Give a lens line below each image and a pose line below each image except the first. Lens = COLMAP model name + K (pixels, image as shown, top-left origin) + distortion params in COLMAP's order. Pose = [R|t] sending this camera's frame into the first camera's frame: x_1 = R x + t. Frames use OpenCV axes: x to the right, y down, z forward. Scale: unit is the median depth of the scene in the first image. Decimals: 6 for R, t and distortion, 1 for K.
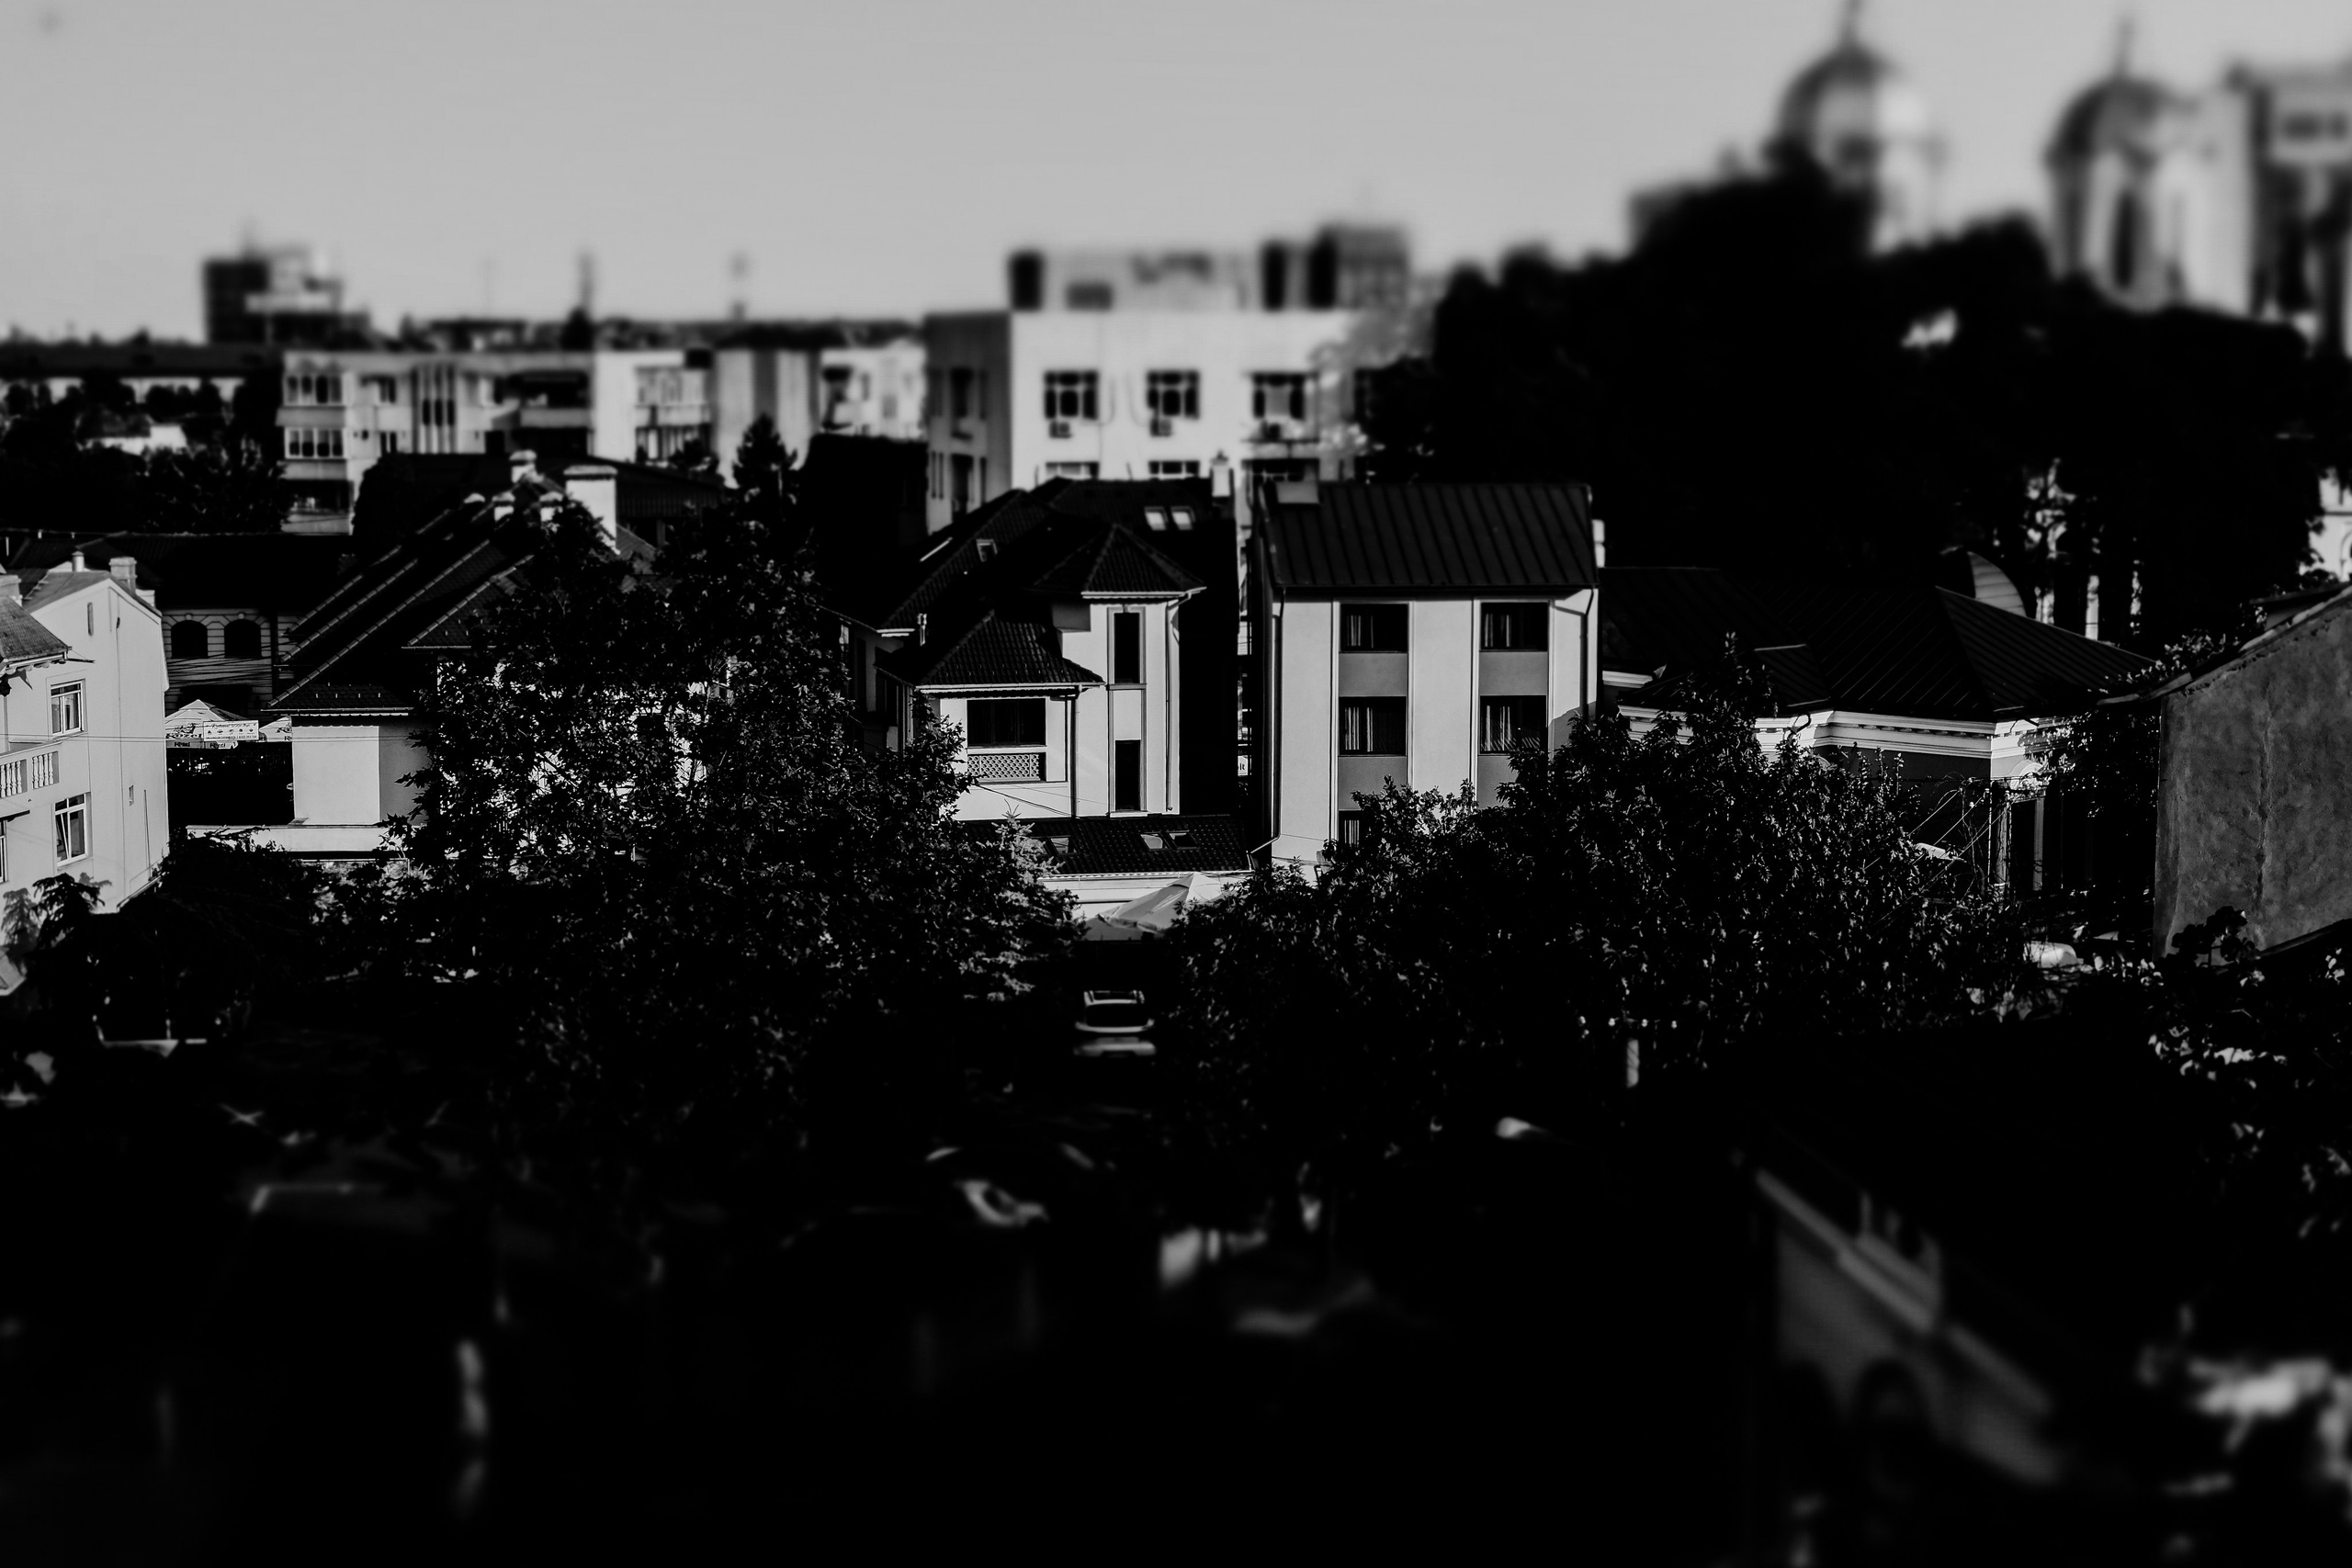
lens RADIAL K [[3895.4, 0, 1166.8], [0, 3895.4, 847.2], [0, 0, 1]] dist [-0.025502, 0.013568]
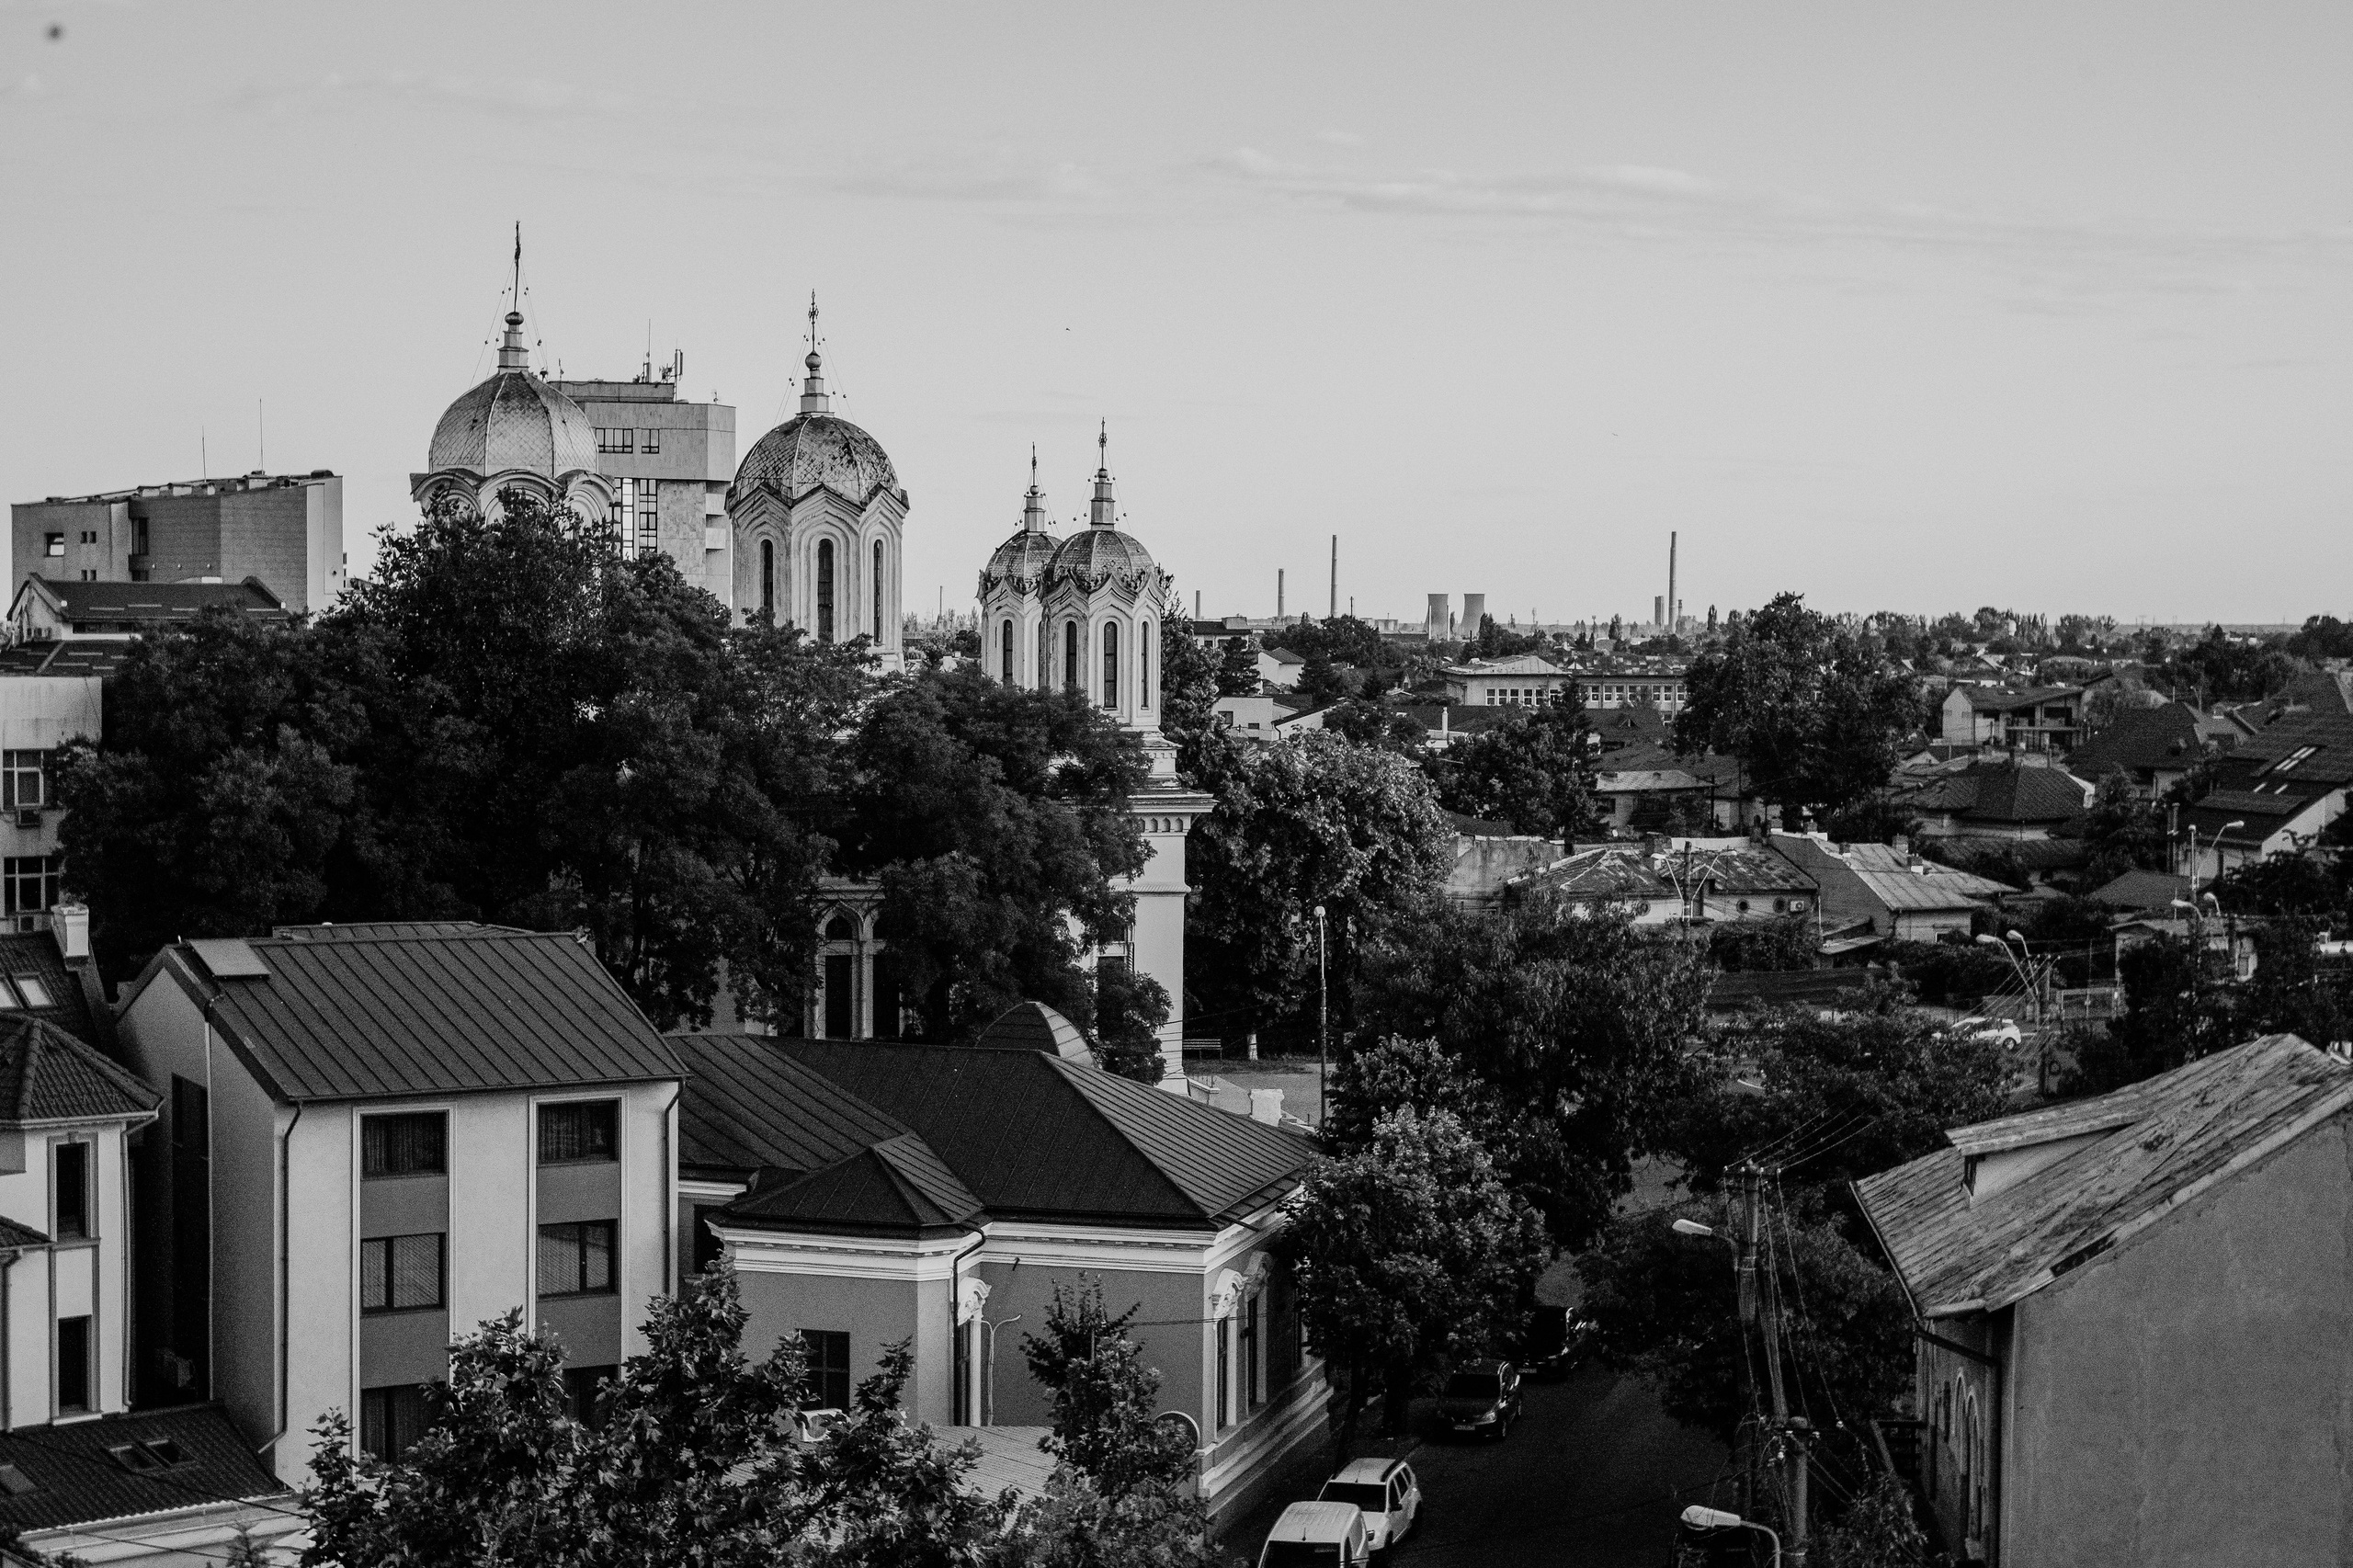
lens RADIAL K [[3897.3, 0, 1167.3], [0, 3897.3, 847.3], [0, 0, 1]] dist [-0.025502, 0.013568]
pose [[0.874885, -0.022057, 0.483829, -0.182442], [0.054723, 0.997067, -0.053497, -0.065452], [-0.481230, 0.073280, 0.873526, 0.262192]]
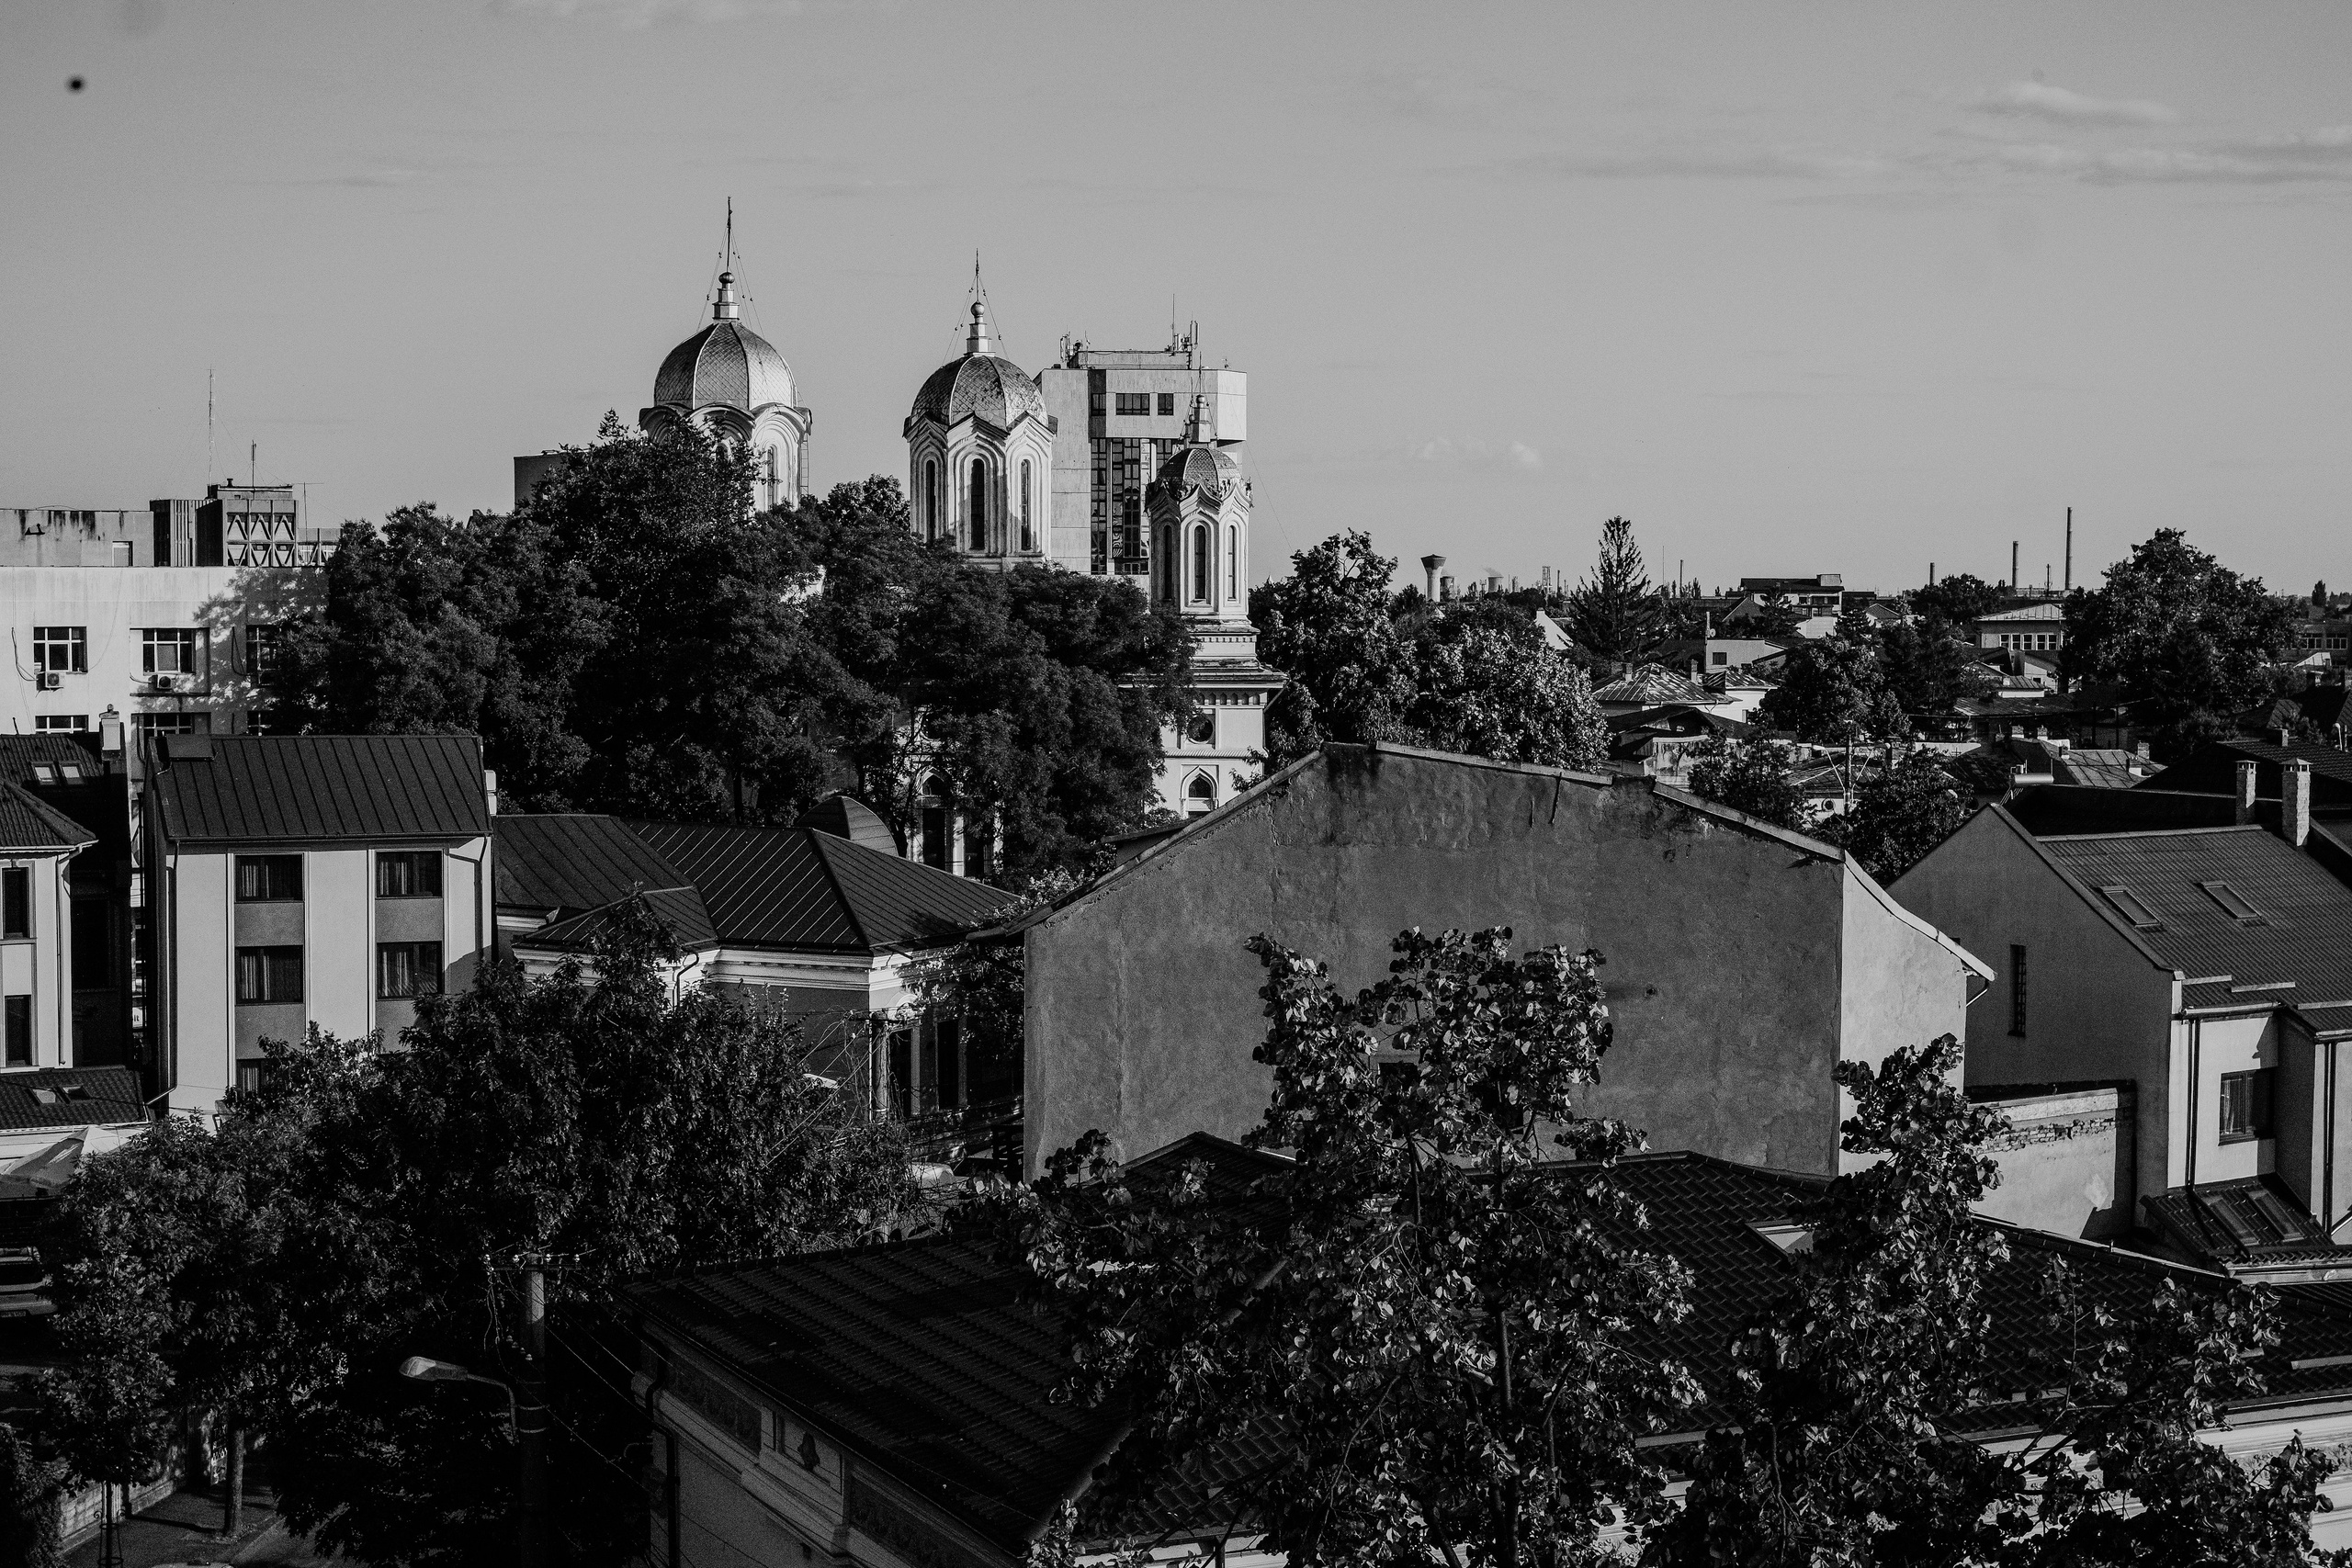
lens RADIAL K [[3822.3, 0, 1174.2], [0, 3822.3, 869.1], [0, 0, 1]] dist [-0.029141, 0.115121]
pose [[0.958498, -0.016898, 0.284597, -0.003923], [0.033117, 0.998084, -0.052272, 0.001251], [-0.283169, 0.059528, 0.957221, -0.020055]]
